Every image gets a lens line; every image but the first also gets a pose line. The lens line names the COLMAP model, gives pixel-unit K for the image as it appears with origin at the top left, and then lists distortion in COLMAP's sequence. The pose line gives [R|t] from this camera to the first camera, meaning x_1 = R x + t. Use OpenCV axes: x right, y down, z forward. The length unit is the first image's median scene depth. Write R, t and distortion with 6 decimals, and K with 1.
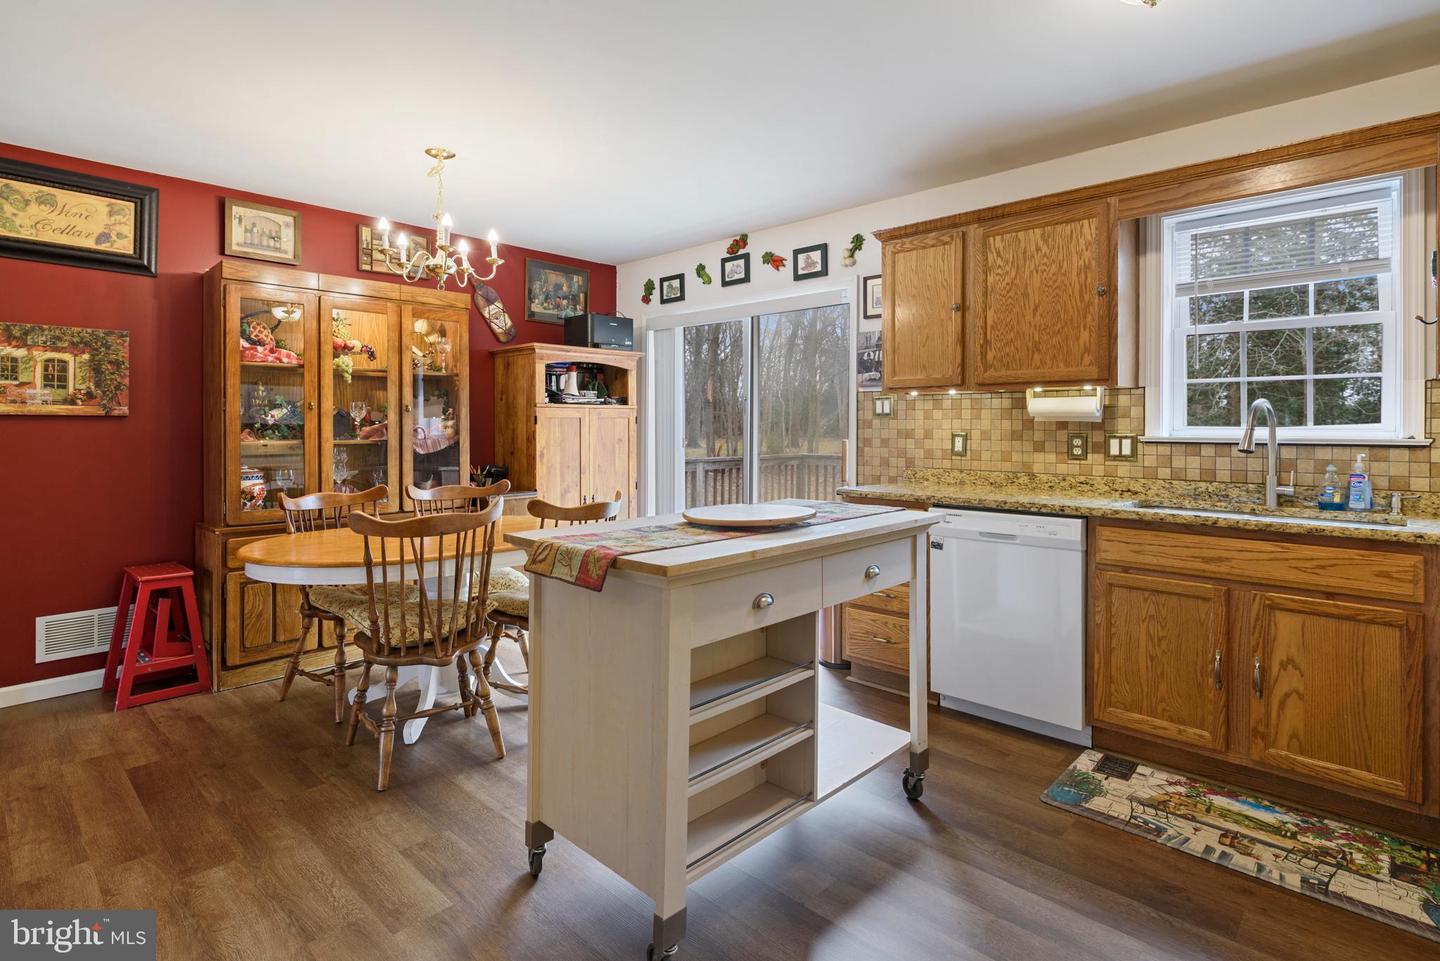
lens RADIAL K [[728.4, 0, 724.4], [0, 728.4, 422.0], [0, 0, 1]] dist [0.003061, 0.000923]
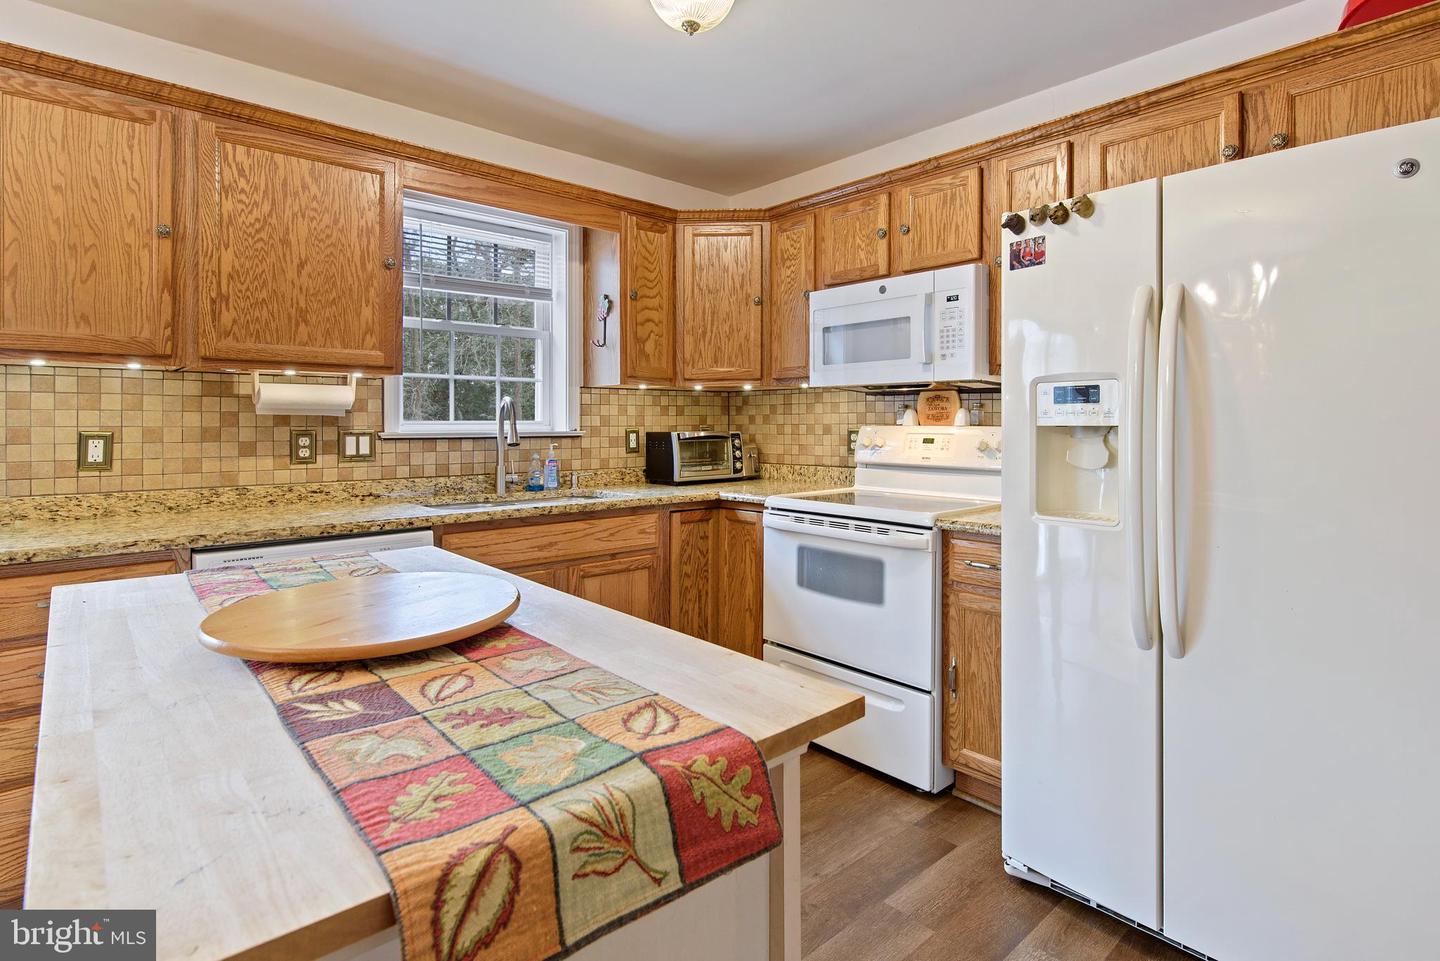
lens RADIAL K [[728.4, 0, 724.4], [0, 728.4, 422.0], [0, 0, 1]] dist [0.003061, 0.000923]
pose [[0.079238, -0.002304, 0.996853, -0.275950], [-0.006337, 0.999976, 0.002815, 0.001276], [-0.996836, -0.006540, 0.079221, 0.484858]]
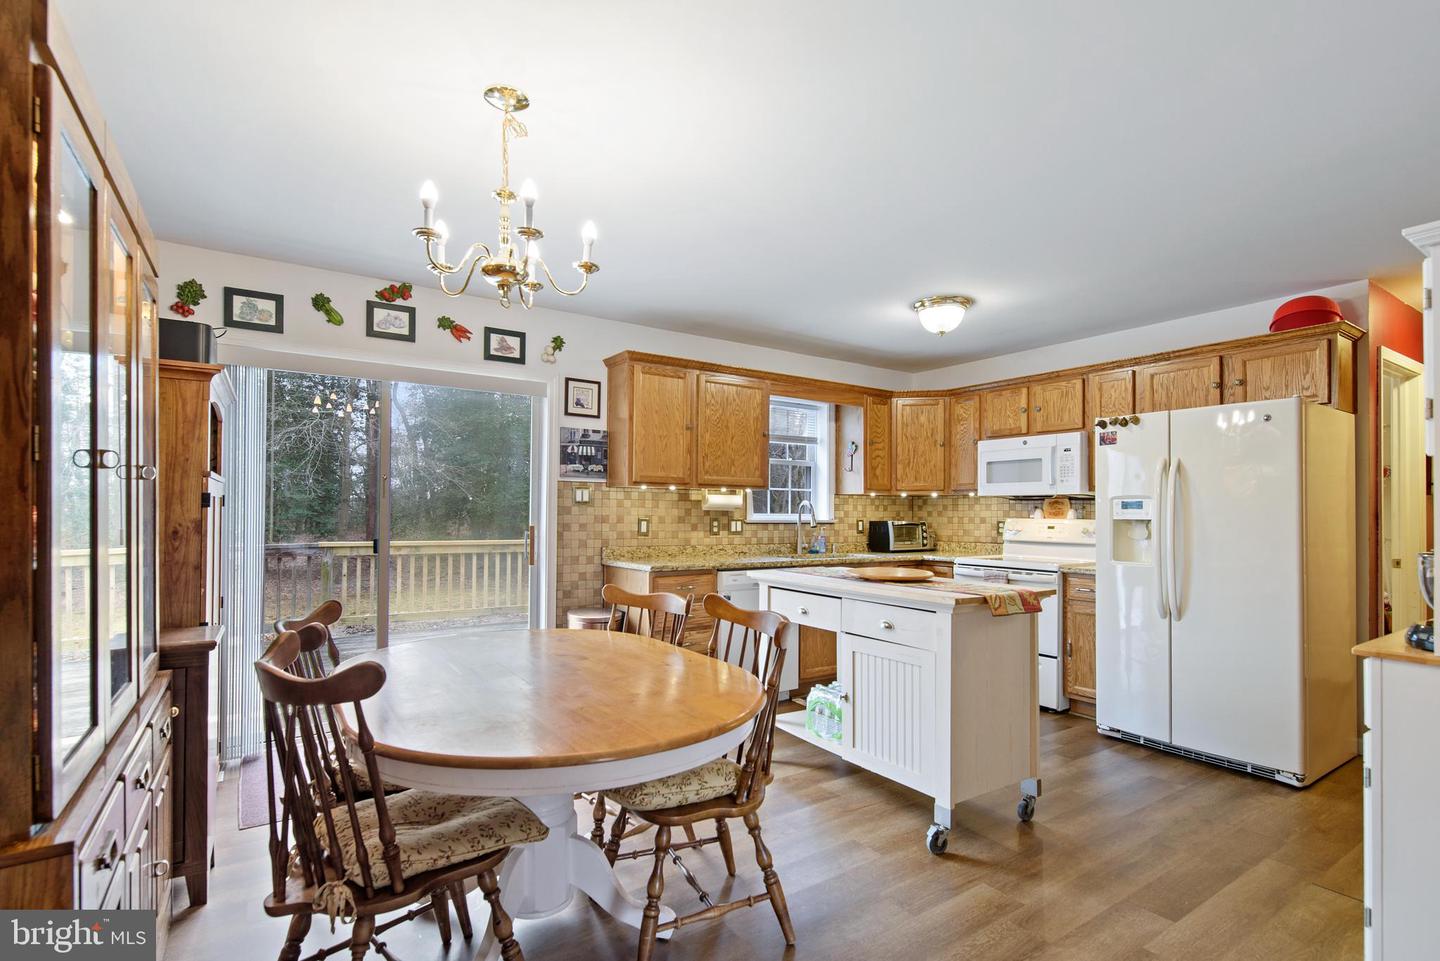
lens RADIAL K [[687.8, 0, 718.2], [0, 687.8, 498.9], [0, 0, 1]] dist [0.000887, 0.000109]
pose [[0.218328, 0.019480, 0.975681, -0.959927], [-0.014276, 0.999758, -0.016766, -0.000762], [-0.975771, -0.010268, 0.218553, 0.680727]]
